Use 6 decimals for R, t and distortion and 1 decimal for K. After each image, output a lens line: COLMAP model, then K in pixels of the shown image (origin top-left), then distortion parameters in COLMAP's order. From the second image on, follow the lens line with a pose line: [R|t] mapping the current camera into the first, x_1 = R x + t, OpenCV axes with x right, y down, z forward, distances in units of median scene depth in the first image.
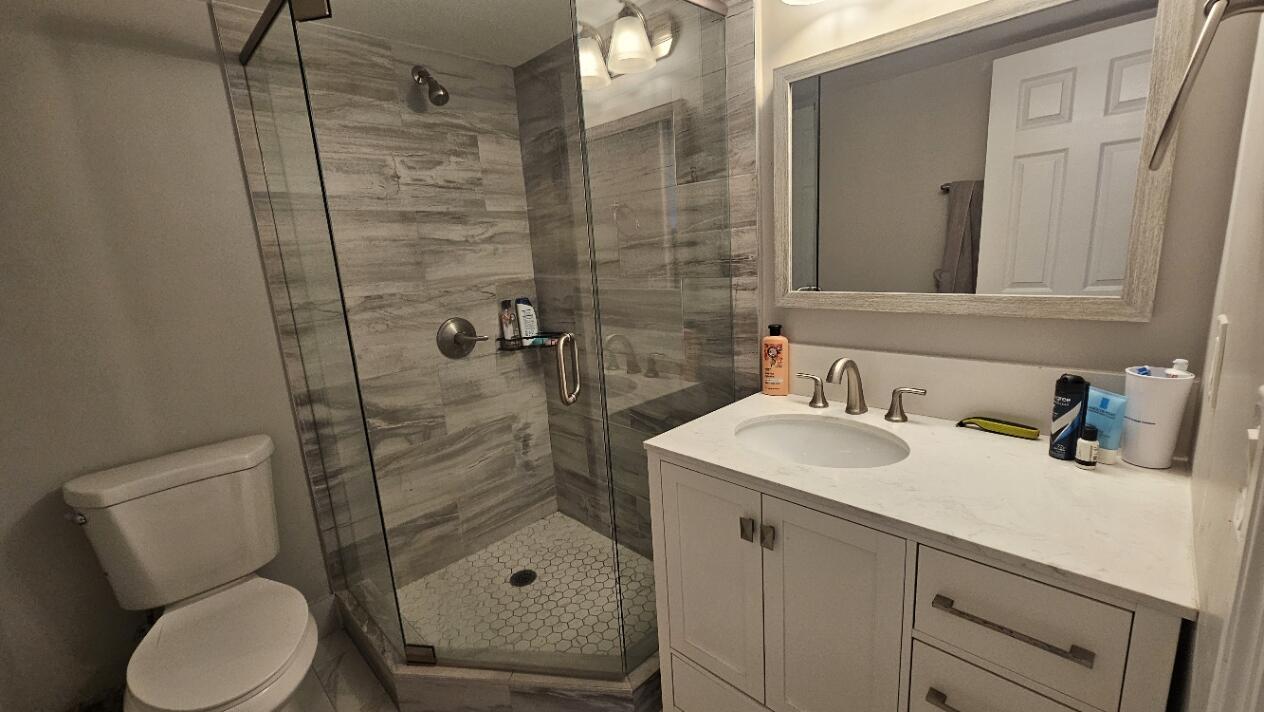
lens RADIAL K [[519.3, 0, 638.7], [0, 519.3, 357.9], [0, 0, 1]] dist [-0.004541, 0.001327]
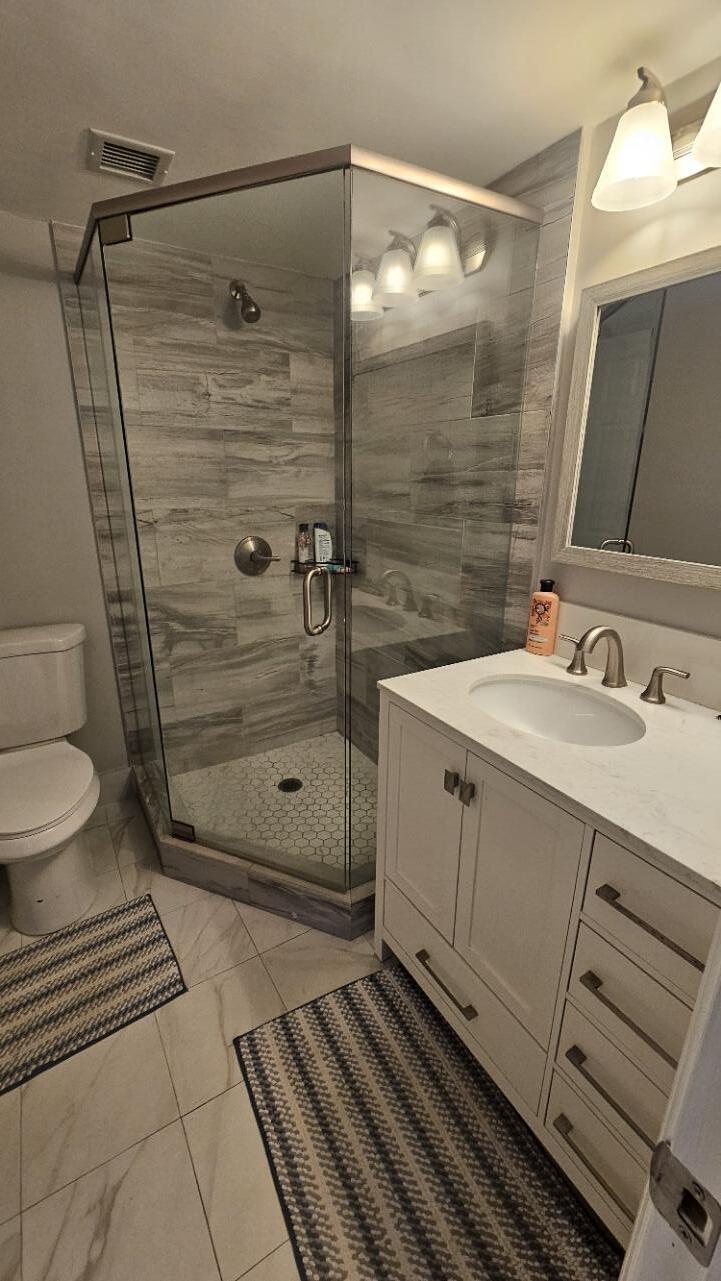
lens RADIAL K [[526.3, 0, 357.4], [0, 526.3, 644.1], [0, 0, 1]] dist [-0.004541, 0.001327]
pose [[0.967361, 0.140064, -0.211177, 0.140297], [-0.115078, 0.985288, 0.126349, -0.028846], [0.225767, -0.097923, 0.969247, -0.005686]]
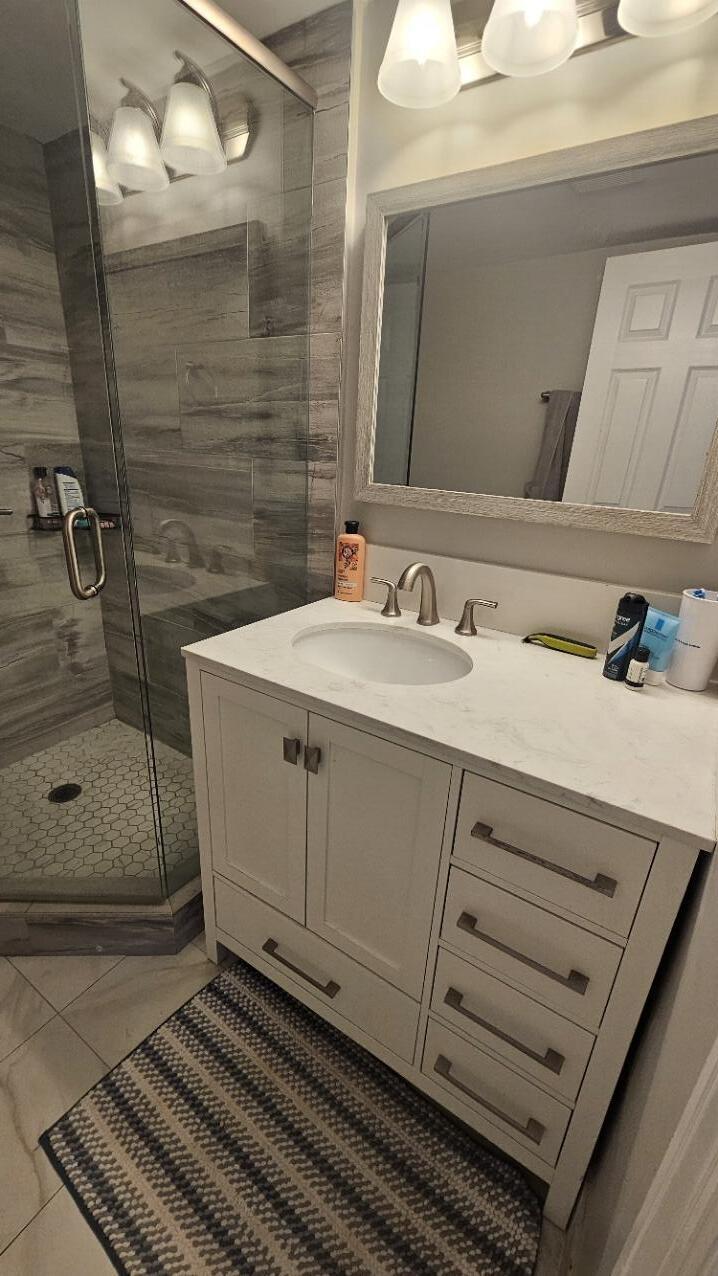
lens RADIAL K [[524.2, 0, 356.1], [0, 524.2, 640.9], [0, 0, 1]] dist [-0.004541, 0.001327]
pose [[0.974934, 0.033737, 0.219924, 0.076070], [-0.066774, 0.987240, 0.144566, 0.007890], [-0.212240, -0.155627, 0.964746, 0.099749]]
